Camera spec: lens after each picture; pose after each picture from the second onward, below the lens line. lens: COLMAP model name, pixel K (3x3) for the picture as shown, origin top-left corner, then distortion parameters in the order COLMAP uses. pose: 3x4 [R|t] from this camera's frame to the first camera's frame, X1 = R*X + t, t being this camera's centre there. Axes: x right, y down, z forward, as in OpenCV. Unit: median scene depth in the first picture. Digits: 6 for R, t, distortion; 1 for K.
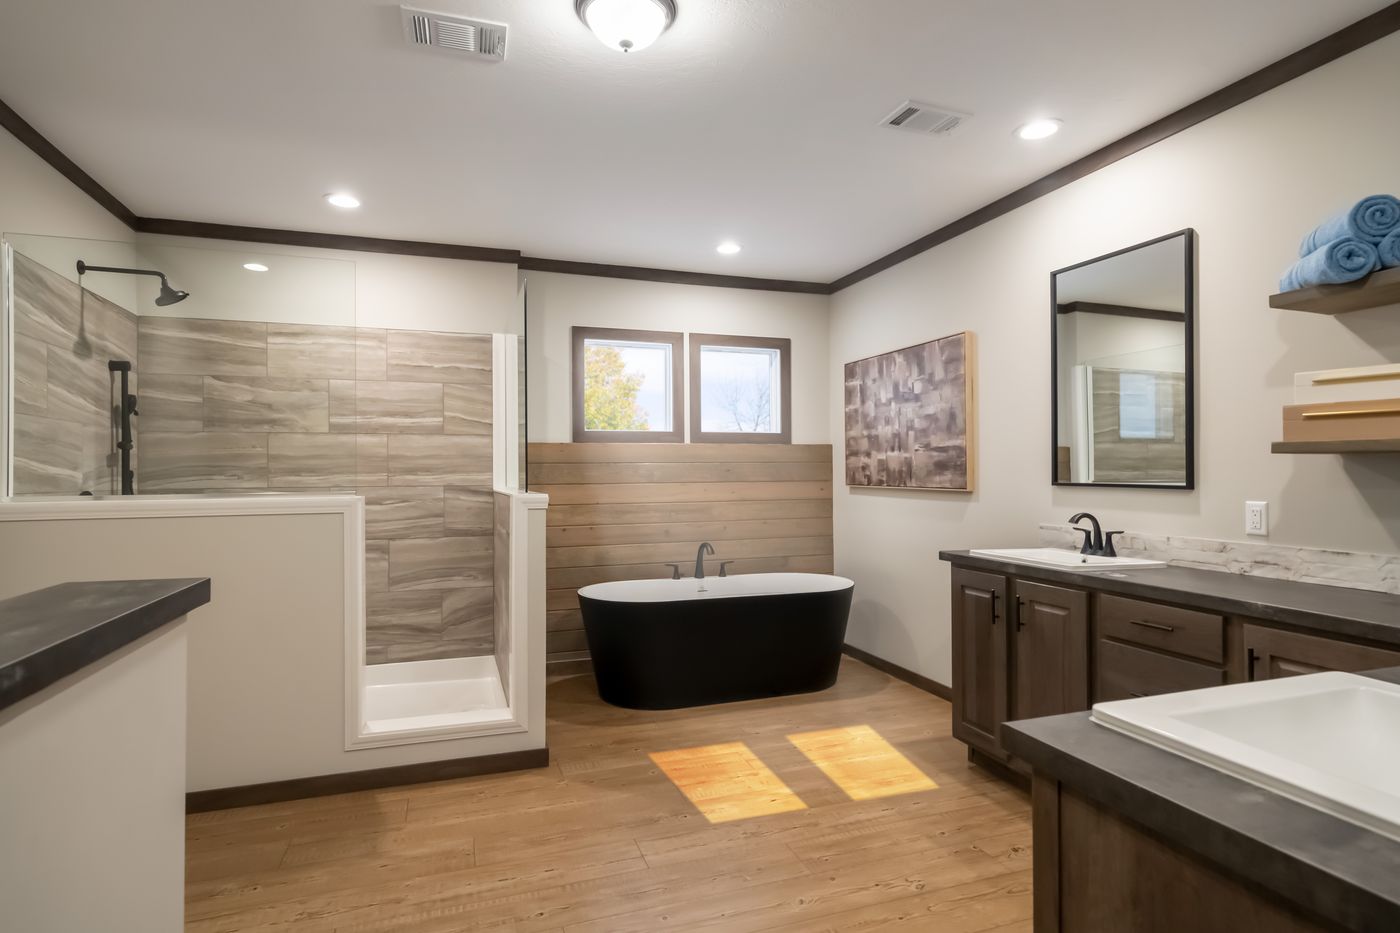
lens RADIAL K [[734.2, 0, 700.0], [0, 734.2, 466.5], [0, 0, 1]] dist [-0.000574, 0.000051]
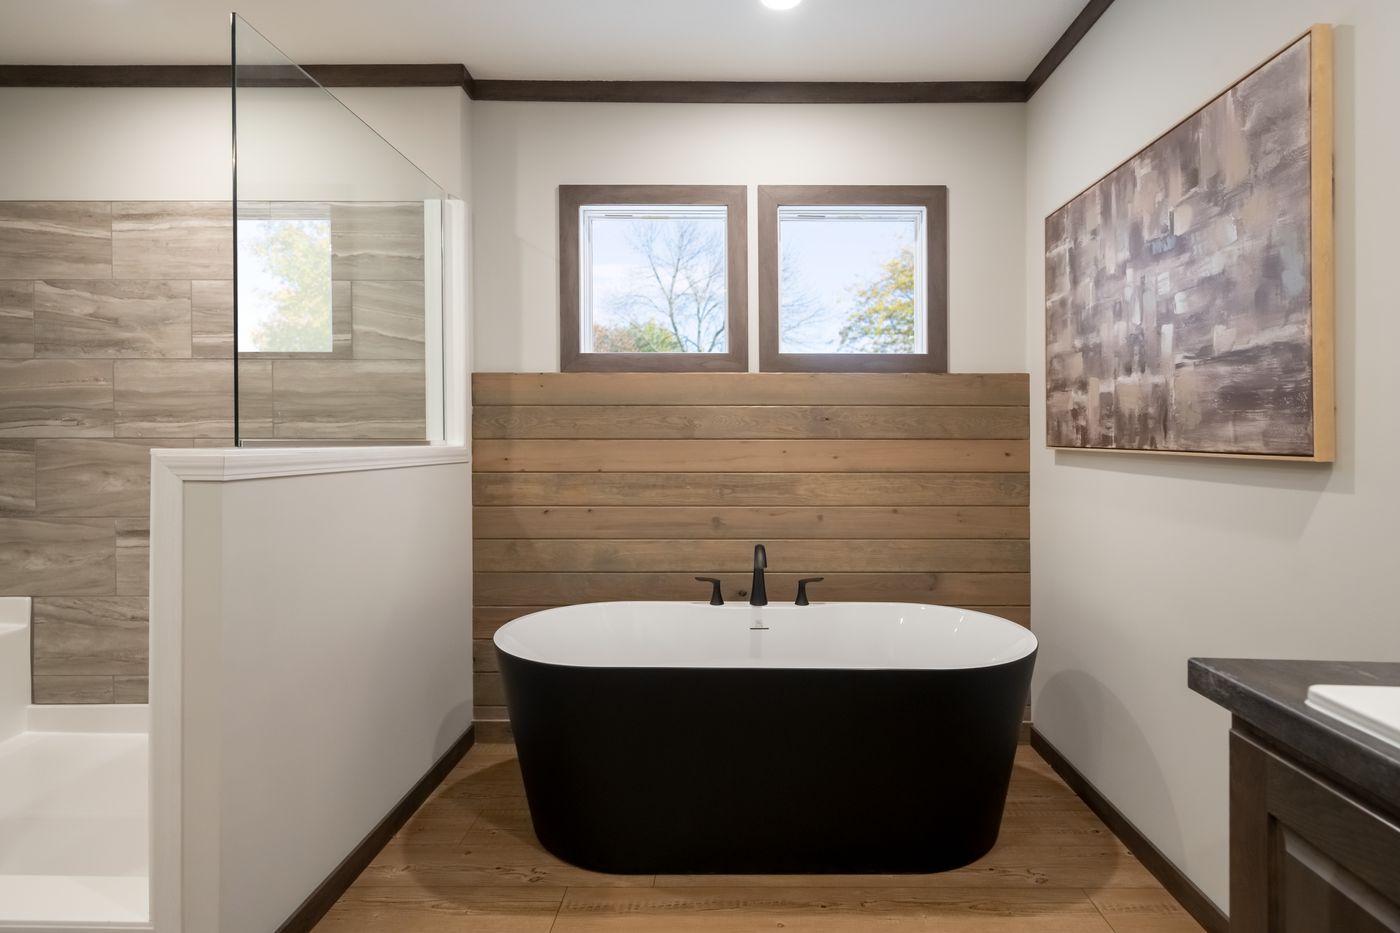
lens RADIAL K [[775.0, 0, 703.1], [0, 775.0, 433.3], [0, 0, 1]] dist [-0.000303, -0.000124]
pose [[0.944646, 0.007134, -0.328015, 0.172201], [-0.005719, 0.999970, 0.005280, 0.016265], [0.328042, -0.003112, 0.944658, 0.454391]]
